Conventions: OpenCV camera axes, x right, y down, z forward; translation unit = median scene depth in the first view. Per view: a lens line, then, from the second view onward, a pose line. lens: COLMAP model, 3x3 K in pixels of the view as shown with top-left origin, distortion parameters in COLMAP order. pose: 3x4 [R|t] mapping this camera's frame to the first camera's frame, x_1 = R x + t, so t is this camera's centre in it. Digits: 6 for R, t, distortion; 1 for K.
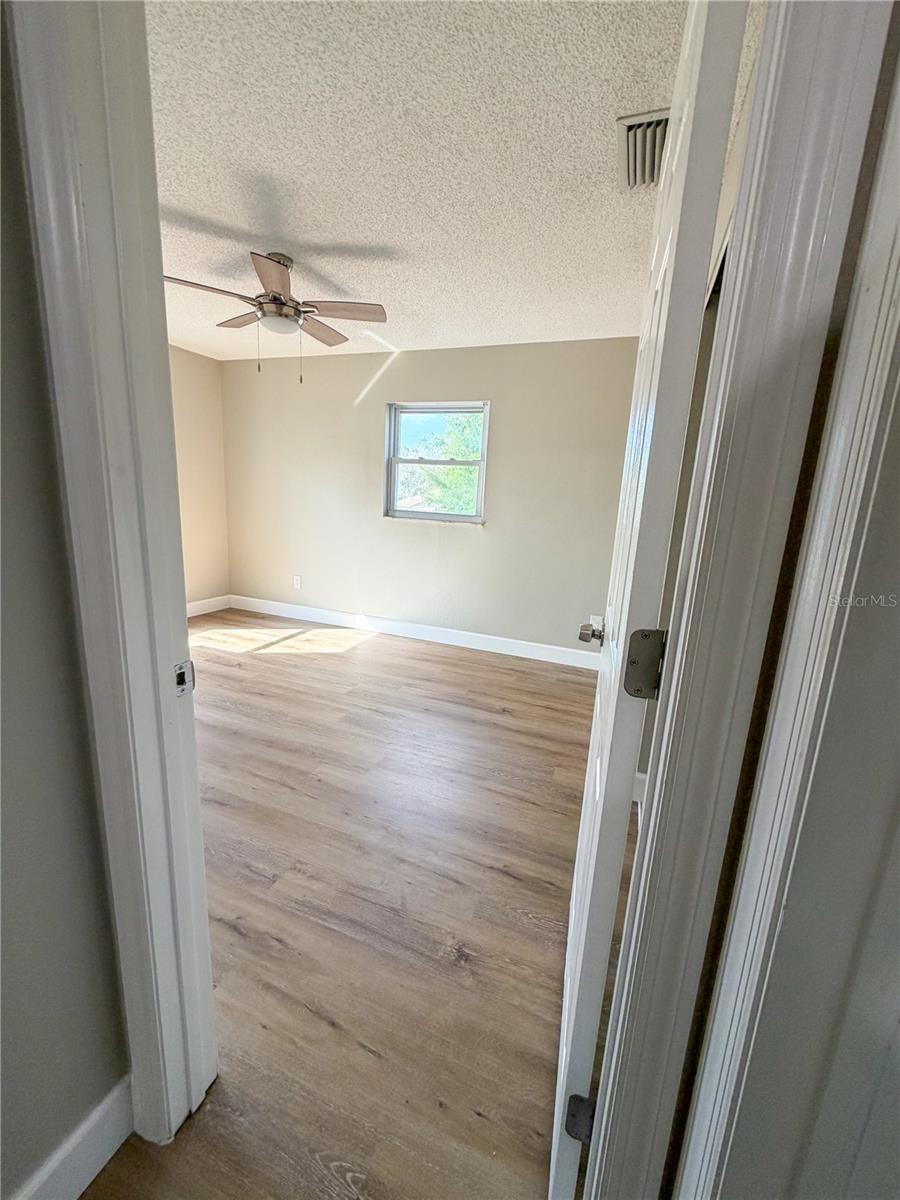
lens RADIAL K [[479.0, 0, 447.9], [0, 479.0, 594.7], [0, 0, 1]] dist [-0.000058, 0.000682]
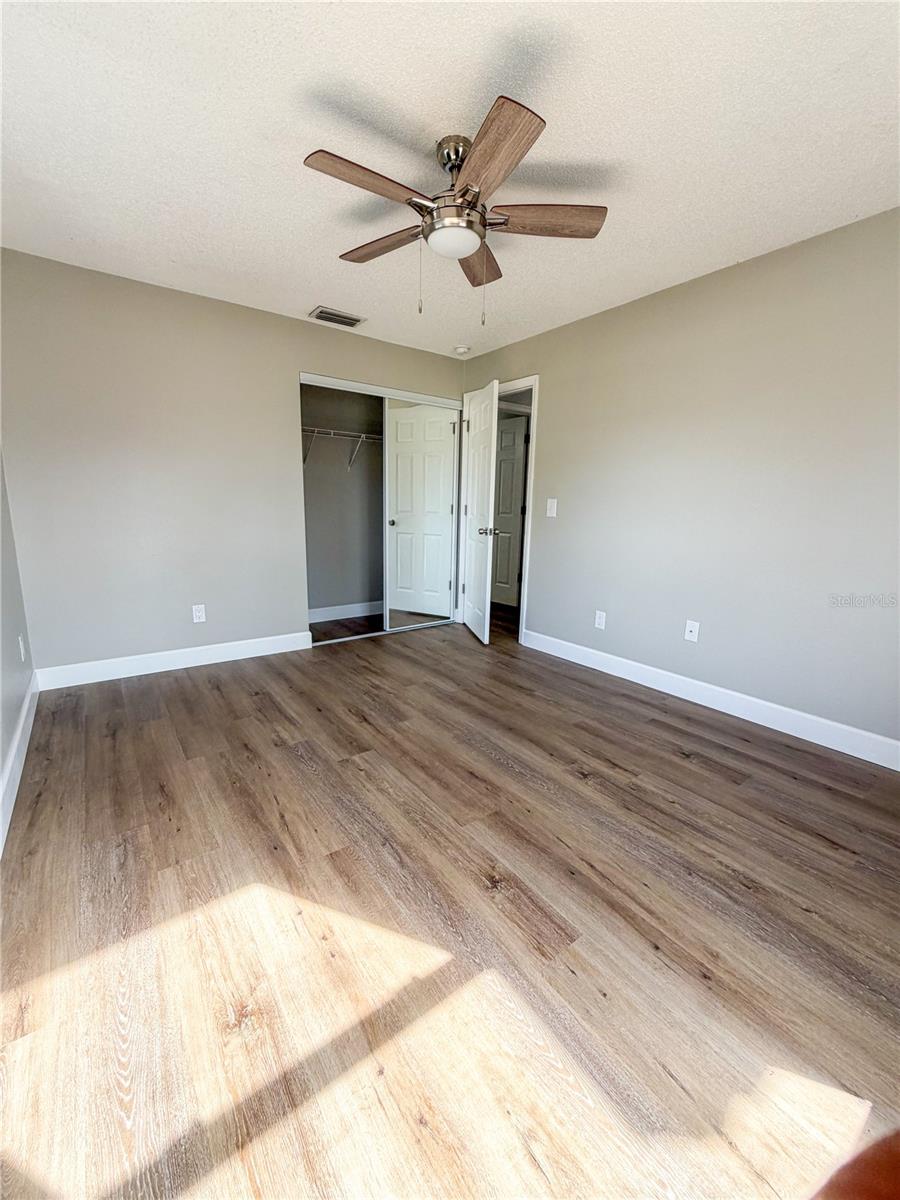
lens RADIAL K [[477.3, 0, 450.8], [0, 477.3, 597.0], [0, 0, 1]] dist [-0.001253, 0.000125]
pose [[-0.846595, -0.173389, 0.503203, -0.620822], [0.040928, 0.921440, 0.386359, -0.278537], [-0.530662, 0.347685, -0.772990, 1.361839]]
